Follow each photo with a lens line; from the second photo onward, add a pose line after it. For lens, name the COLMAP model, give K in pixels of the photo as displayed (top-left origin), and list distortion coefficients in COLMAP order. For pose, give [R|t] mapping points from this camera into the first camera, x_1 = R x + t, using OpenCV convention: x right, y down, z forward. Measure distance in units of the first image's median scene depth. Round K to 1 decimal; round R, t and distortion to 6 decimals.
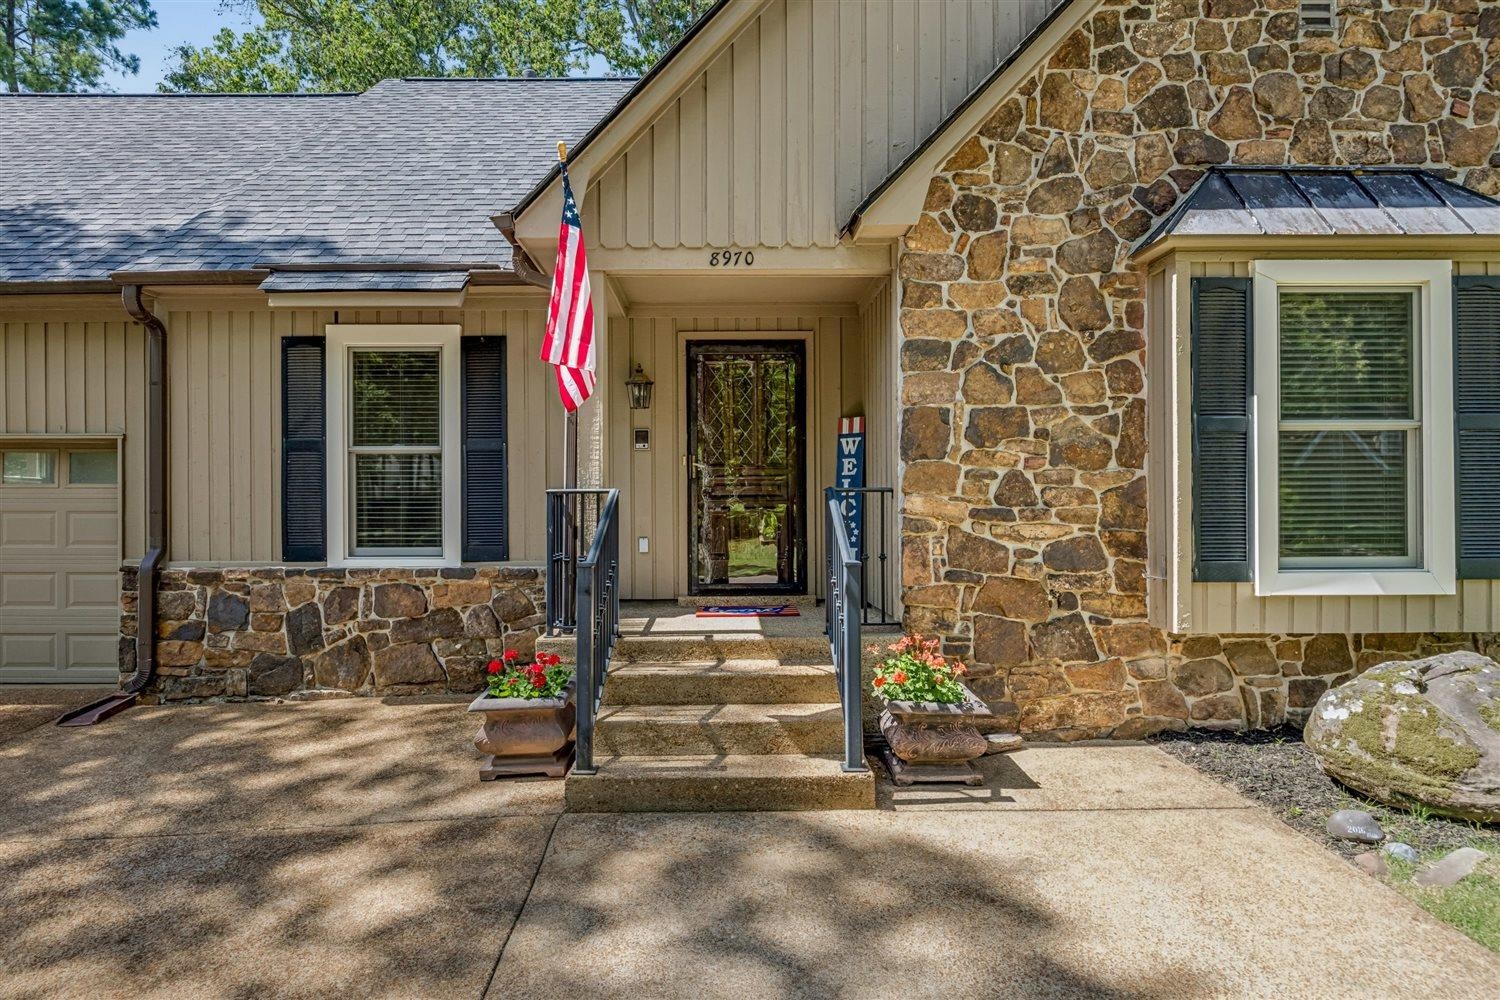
lens RADIAL K [[790.7, 0, 750.8], [0, 790.7, 375.4], [0, 0, 1]] dist [0.000719, -0.000134]
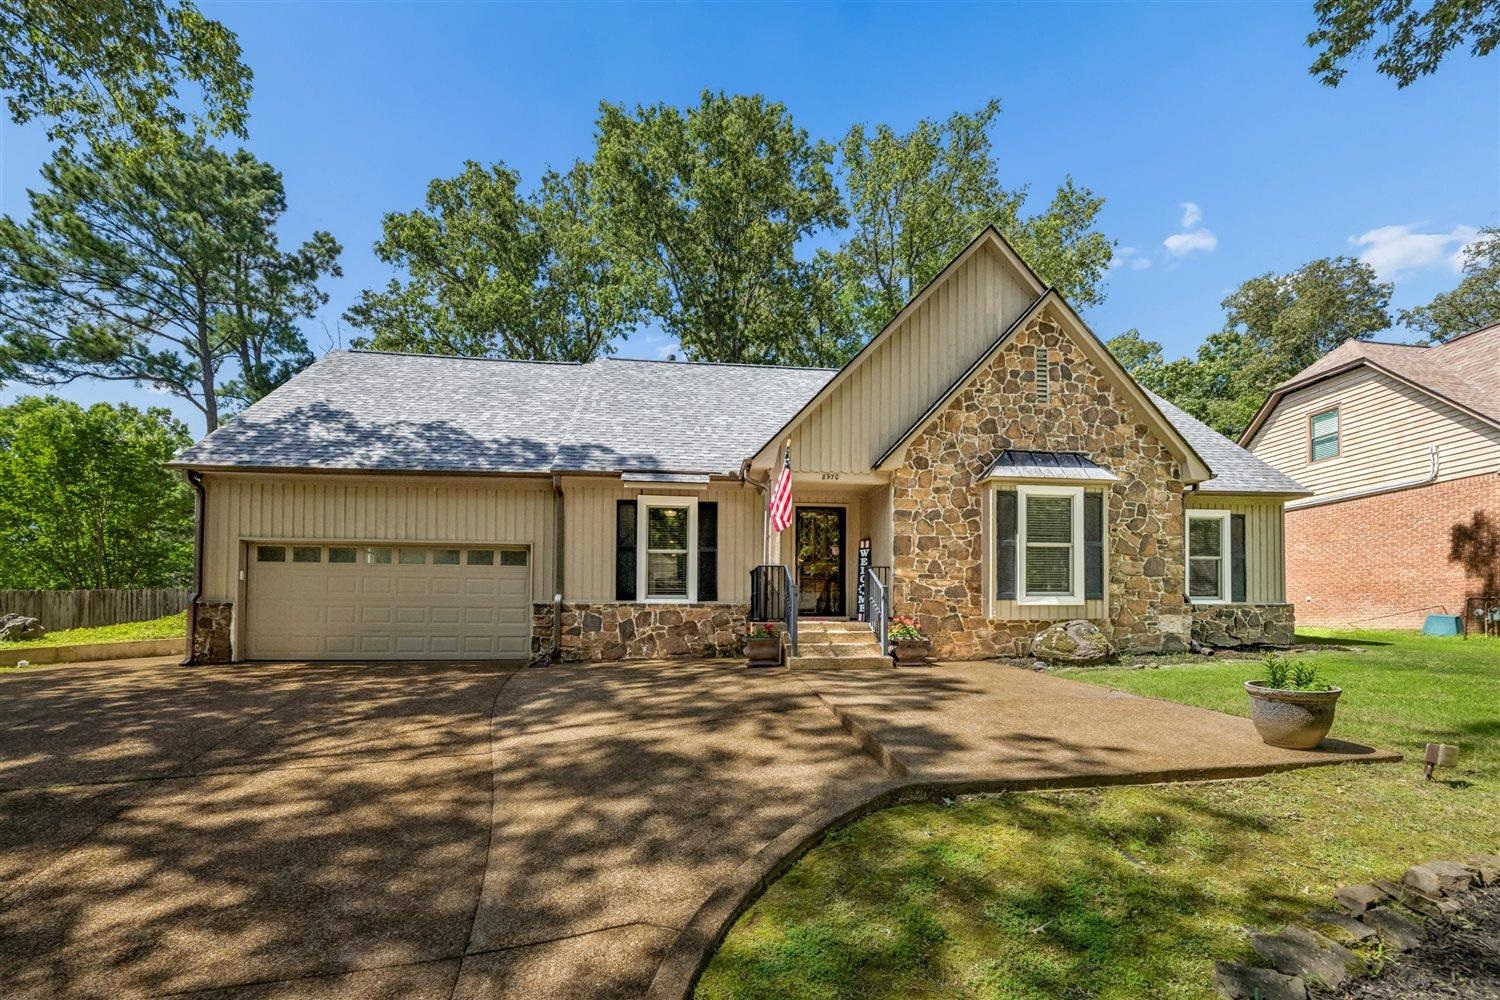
lens RADIAL K [[683.7, 0, 755.3], [0, 683.7, 489.5], [0, 0, 1]] dist [-0.018271, 0.000377]
pose [[0.992699, 0.029654, 0.116920, -0.535548], [-0.023161, 0.998134, -0.056503, 0.026694], [-0.118378, 0.053383, 0.991533, -1.207079]]
